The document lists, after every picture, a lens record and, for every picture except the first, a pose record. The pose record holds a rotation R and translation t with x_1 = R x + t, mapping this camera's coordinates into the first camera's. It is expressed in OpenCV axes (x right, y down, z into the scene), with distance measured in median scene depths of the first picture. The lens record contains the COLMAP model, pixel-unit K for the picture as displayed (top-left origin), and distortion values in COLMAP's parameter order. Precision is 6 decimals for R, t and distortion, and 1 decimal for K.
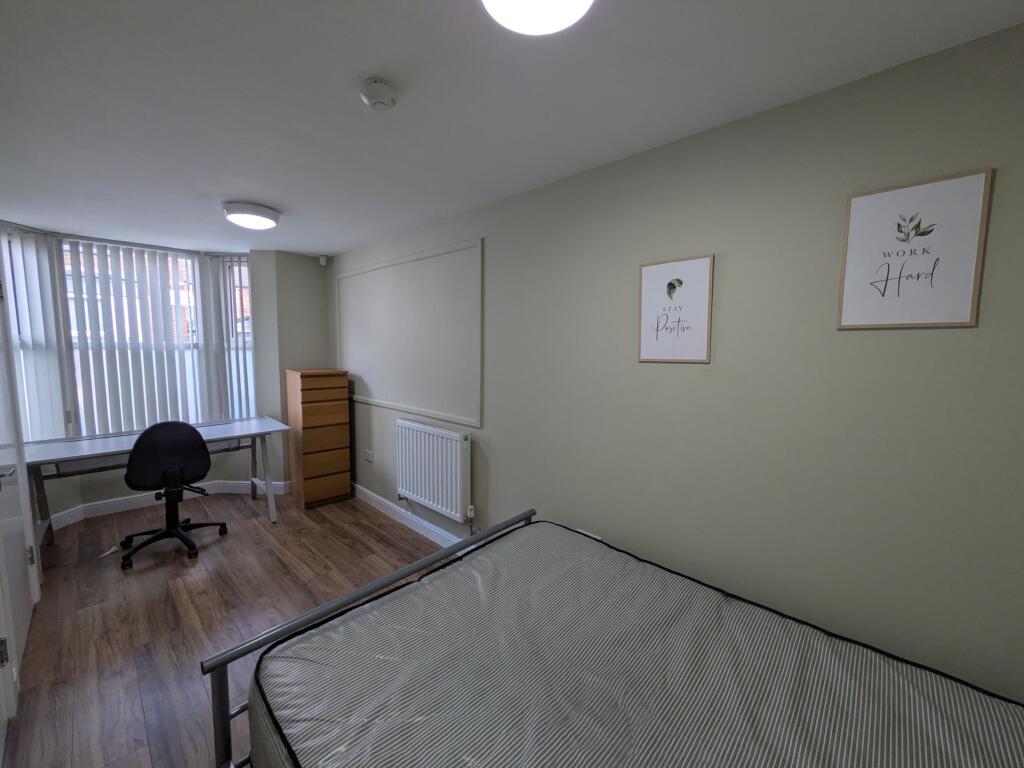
lens RADIAL K [[406.5, 0, 516.8], [0, 406.5, 386.0], [0, 0, 1]] dist [-0.001247, -0.000307]
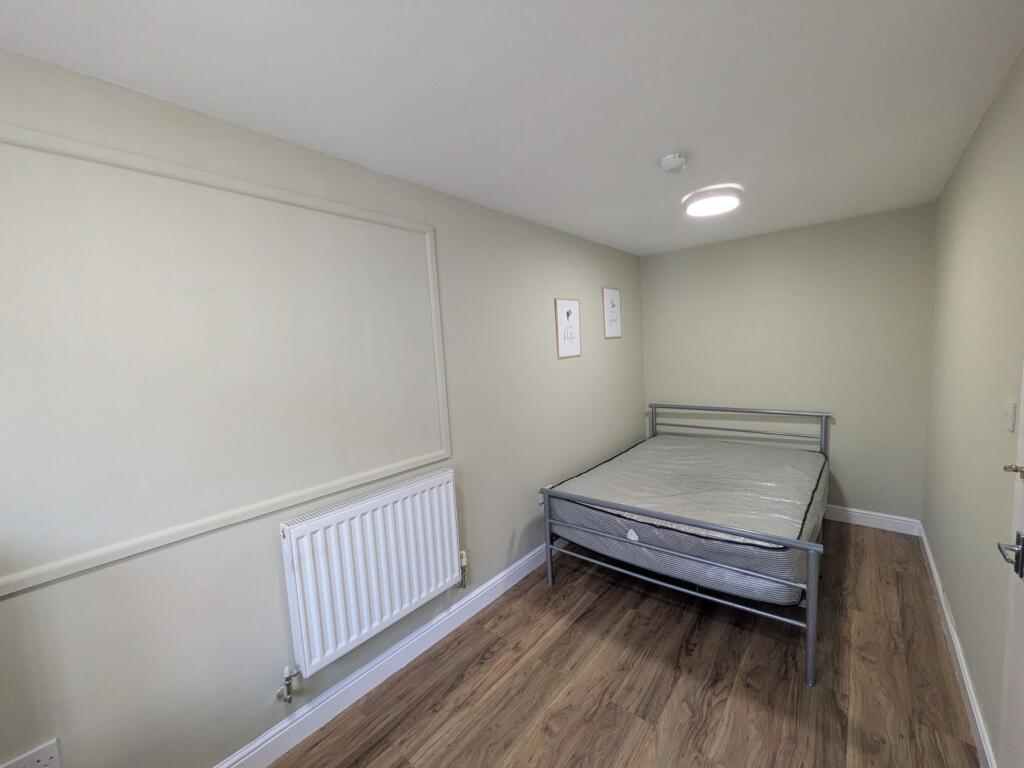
lens RADIAL K [[406.5, 0, 516.8], [0, 406.5, 386.0], [0, 0, 1]] dist [-0.001247, -0.000307]
pose [[-0.056733, -0.105046, 0.992848, -1.340023], [0.146181, 0.982858, 0.112342, -0.164927], [-0.987630, 0.151509, -0.040405, 1.302921]]
